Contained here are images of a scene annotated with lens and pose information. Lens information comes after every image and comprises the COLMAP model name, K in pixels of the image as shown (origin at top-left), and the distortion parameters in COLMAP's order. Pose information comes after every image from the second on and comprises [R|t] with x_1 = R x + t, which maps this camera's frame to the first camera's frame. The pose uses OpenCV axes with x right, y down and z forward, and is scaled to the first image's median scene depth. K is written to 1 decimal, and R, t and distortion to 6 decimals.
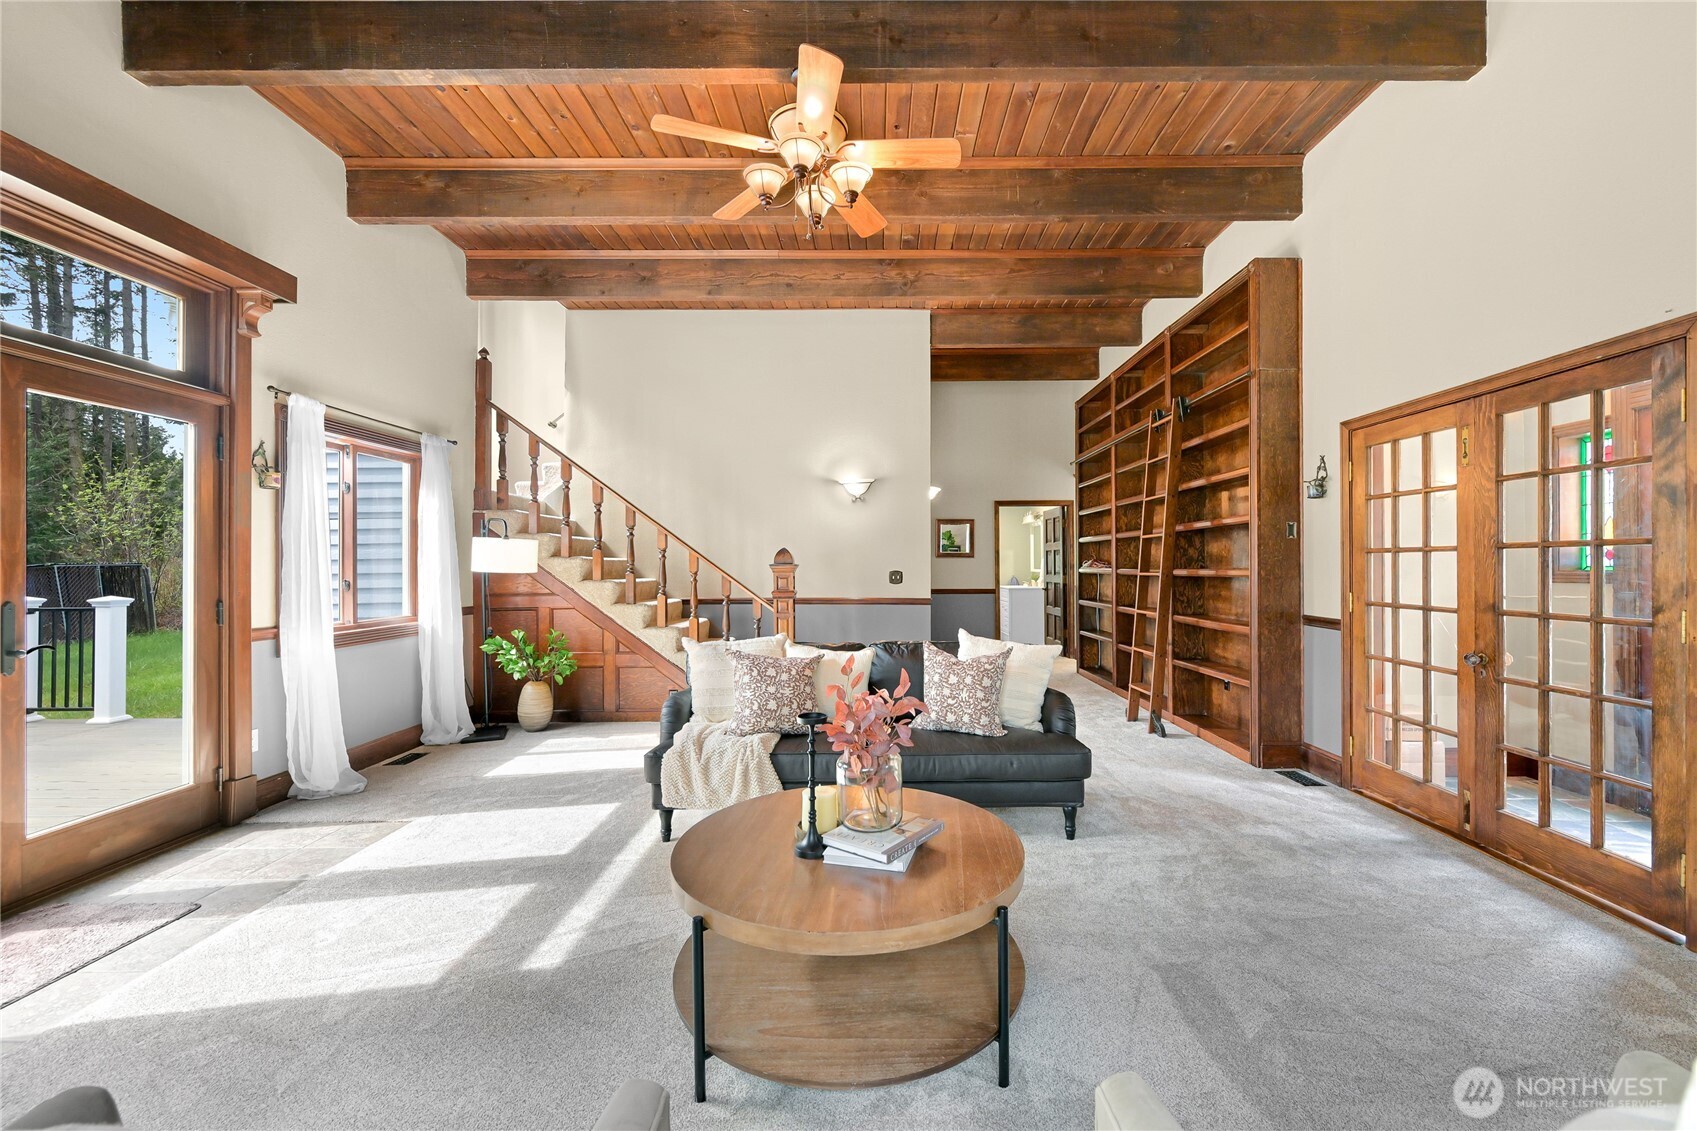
lens RADIAL K [[666.7, 0, 886.4], [0, 666.7, 561.0], [0, 0, 1]] dist [-0.007809, 0.000372]
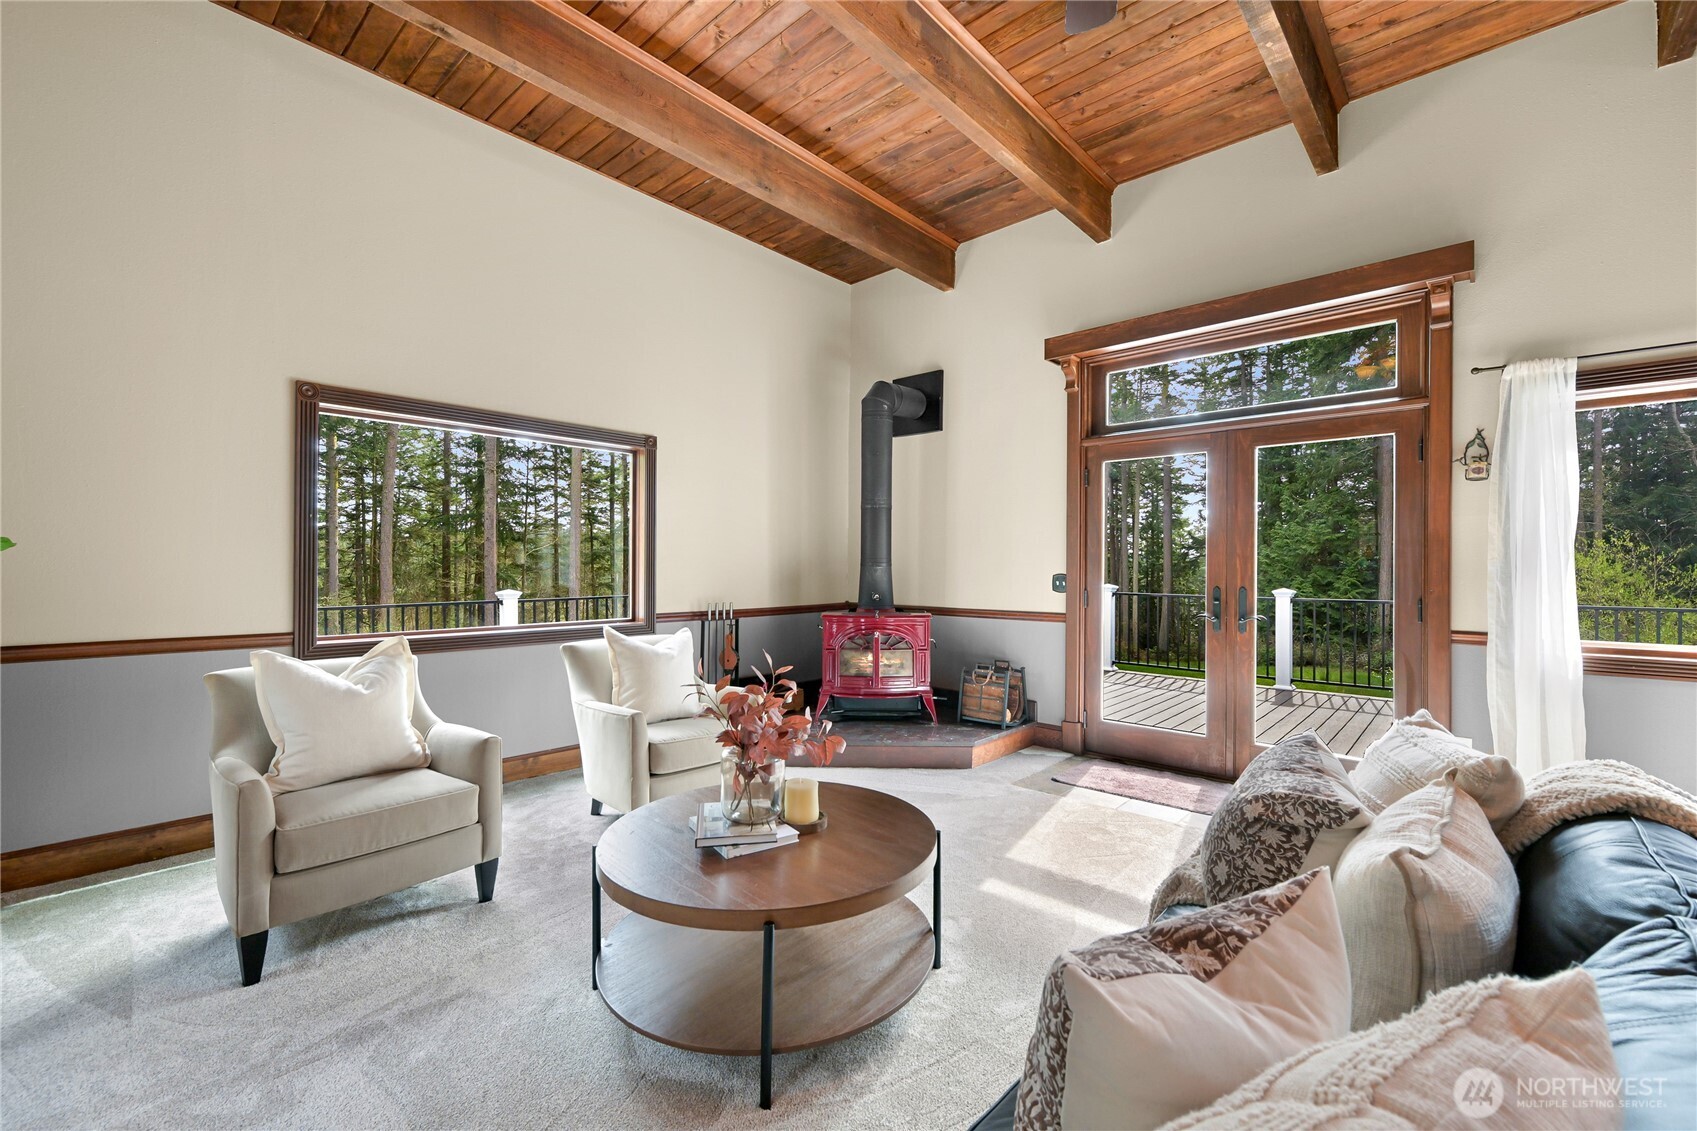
lens RADIAL K [[711.1, 0, 848.5], [0, 711.1, 565.5], [0, 0, 1]] dist [0.002119, 0.000319]
pose [[-0.689903, 0.002385, -0.723897, 0.289264], [0.004944, 0.999987, -0.001417, 0.004289], [0.723884, -0.004557, -0.689906, 0.796089]]
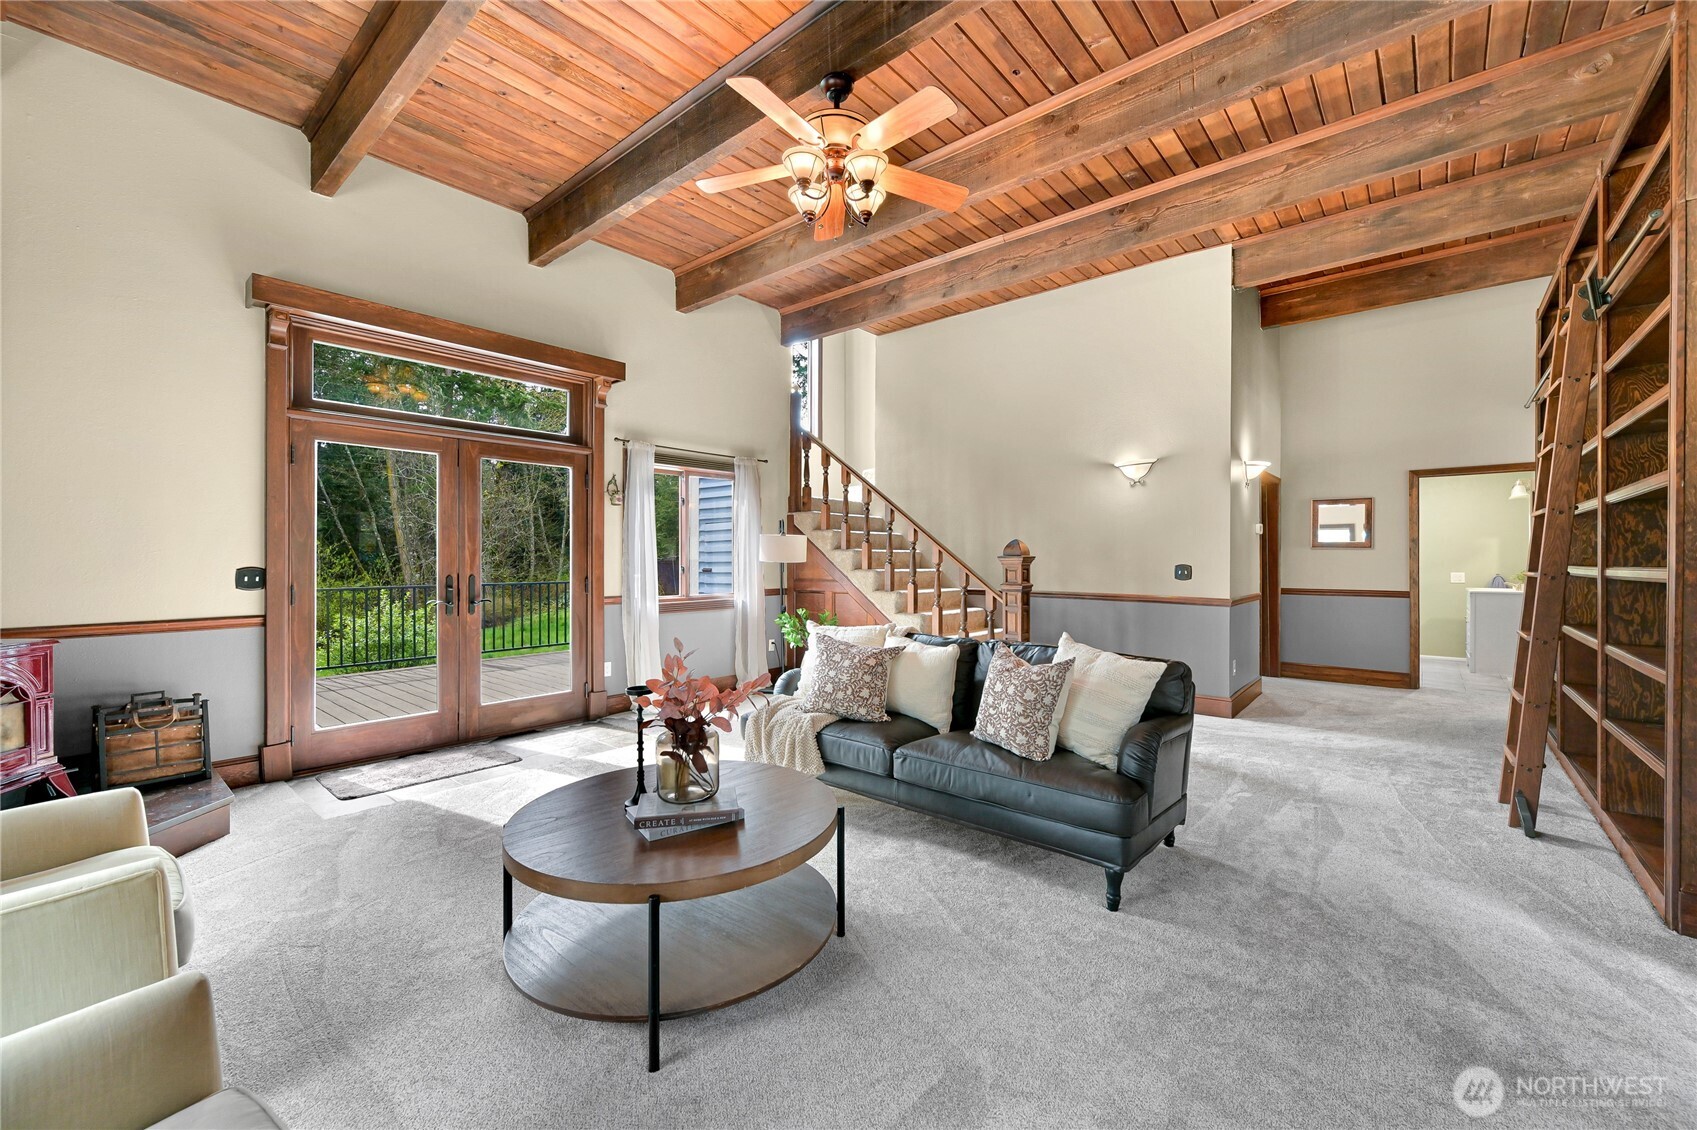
lens RADIAL K [[666.7, 0, 886.4], [0, 666.7, 560.5], [0, 0, 1]] dist [-0.007809, 0.000372]
pose [[0.769422, 0.007575, -0.638696, 0.399454], [-0.000302, 0.999934, 0.011496, -0.000515], [0.638740, -0.008652, 0.769374, 0.164071]]
